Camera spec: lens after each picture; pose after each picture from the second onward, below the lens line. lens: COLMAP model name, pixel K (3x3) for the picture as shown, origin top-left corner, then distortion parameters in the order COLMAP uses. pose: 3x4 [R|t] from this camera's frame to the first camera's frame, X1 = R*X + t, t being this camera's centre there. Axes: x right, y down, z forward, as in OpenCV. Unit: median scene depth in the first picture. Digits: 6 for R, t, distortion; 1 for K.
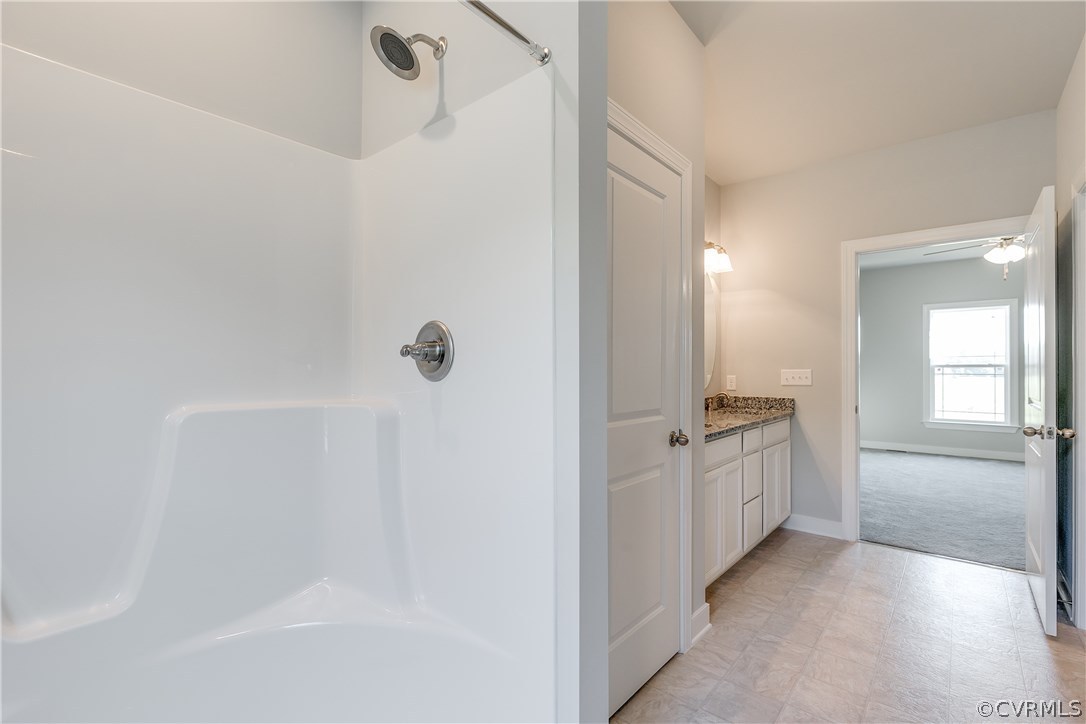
lens RADIAL K [[496.1, 0, 543.0], [0, 496.1, 362.0], [0, 0, 1]] dist [0.003885, -0.000205]
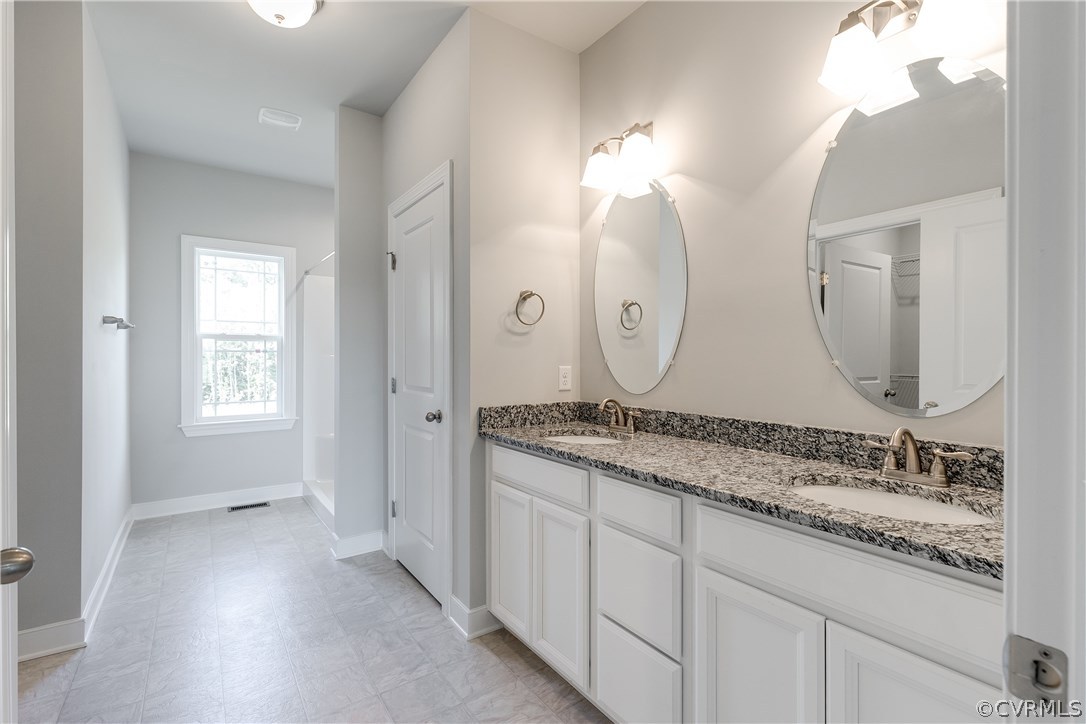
lens RADIAL K [[496.1, 0, 543.0], [0, 496.1, 362.0], [0, 0, 1]] dist [0.003885, -0.000205]
pose [[-0.253161, 0.029845, -0.966964, 1.243113], [0.027785, 0.999336, 0.023569, 0.009064], [0.967025, -0.020900, -0.253822, 1.465124]]
